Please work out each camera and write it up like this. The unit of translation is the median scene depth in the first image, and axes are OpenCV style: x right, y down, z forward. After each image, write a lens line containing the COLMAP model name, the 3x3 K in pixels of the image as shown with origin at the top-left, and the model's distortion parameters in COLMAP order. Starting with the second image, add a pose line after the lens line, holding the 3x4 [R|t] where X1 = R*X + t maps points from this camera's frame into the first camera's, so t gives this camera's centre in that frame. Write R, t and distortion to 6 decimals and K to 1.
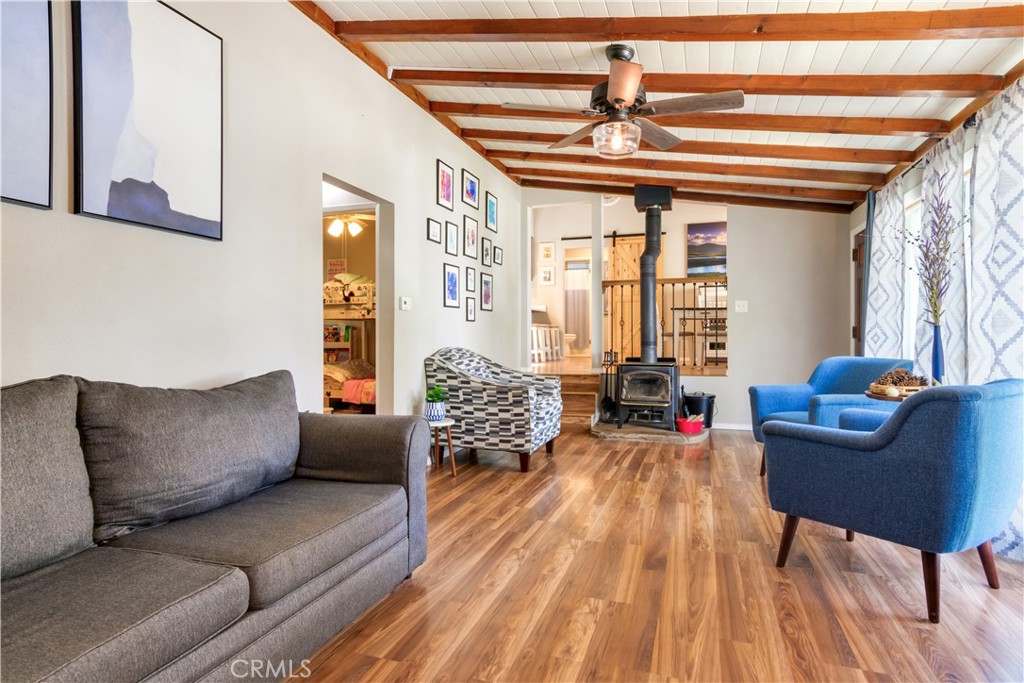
lens RADIAL K [[557.4, 0, 511.9], [0, 557.4, 335.0], [0, 0, 1]] dist [0.006055, -0.000454]
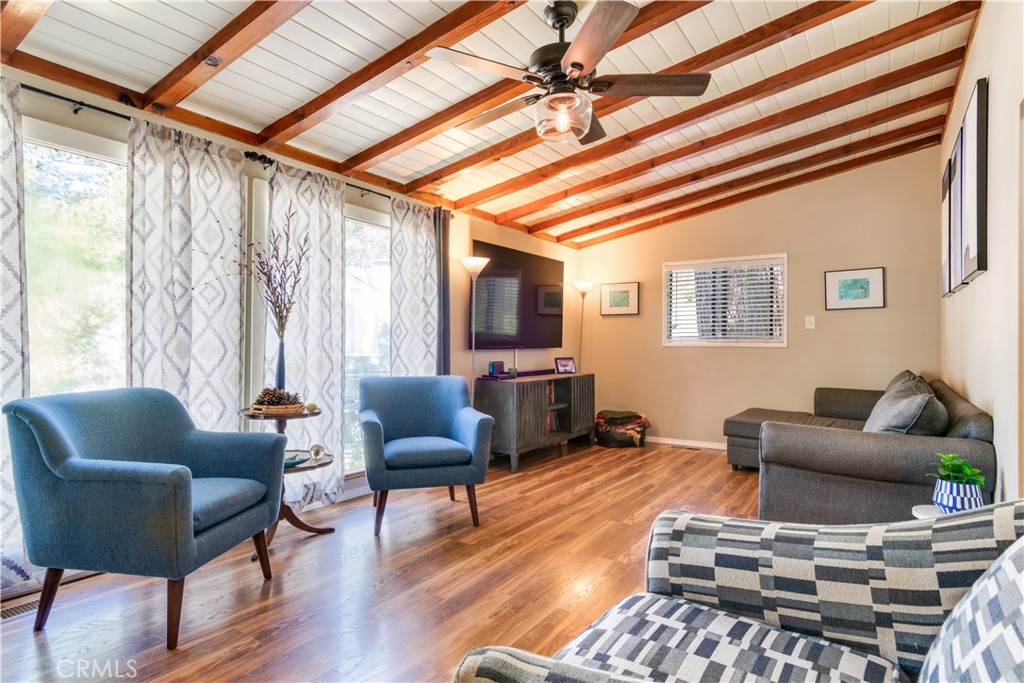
lens RADIAL K [[557.4, 0, 506.1], [0, 557.4, 343.5], [0, 0, 1]] dist [0.006055, -0.000454]
pose [[-0.967005, -0.008874, 0.254602, 0.060533], [-0.008358, 0.999960, 0.003106, -0.021361], [-0.254619, 0.000876, -0.967041, 1.841869]]
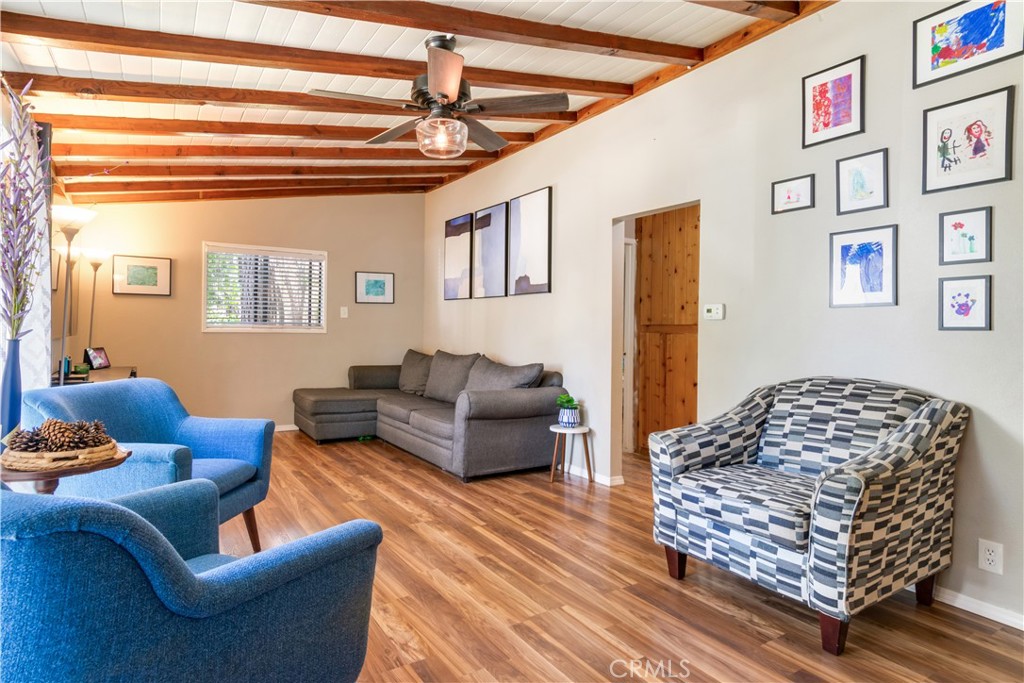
lens RADIAL K [[557.4, 0, 507.6], [0, 557.4, 330.6], [0, 0, 1]] dist [0.006055, -0.000454]
pose [[-0.619762, -0.009042, -0.784738, 0.856439], [-0.015044, 0.999887, 0.000361, -0.031719], [0.784646, 0.012030, -0.619828, 1.694921]]
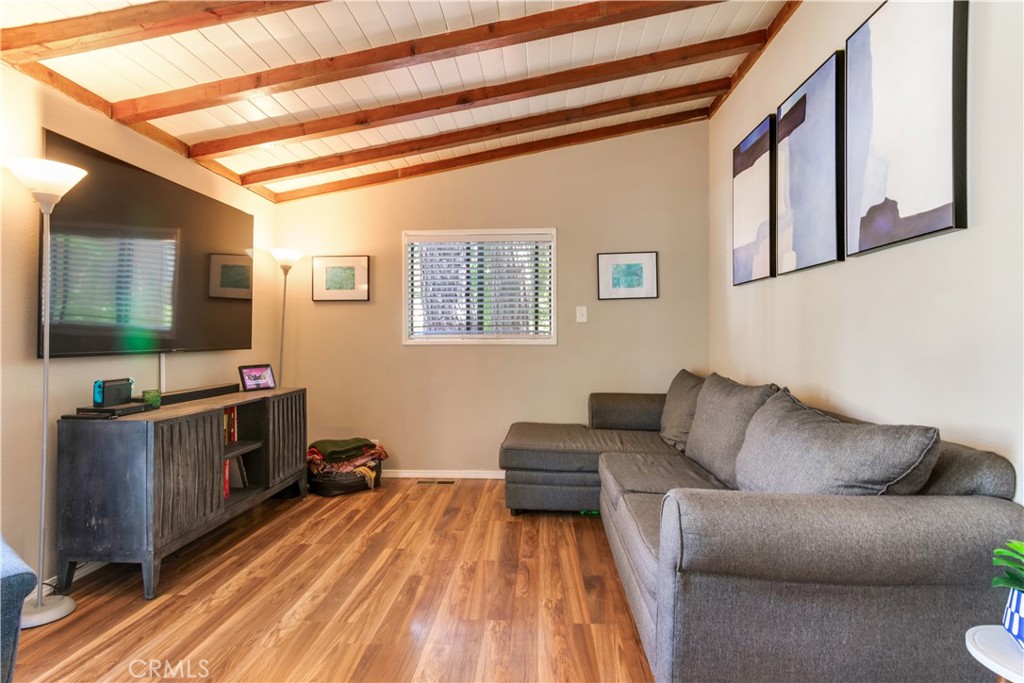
lens RADIAL K [[557.4, 0, 511.9], [0, 557.4, 337.7], [0, 0, 1]] dist [0.006055, -0.000454]
pose [[-0.960865, -0.001831, -0.277010, 0.158124], [-0.001248, 0.999997, -0.002282, -0.026104], [0.277013, -0.001847, -0.960864, 1.240308]]
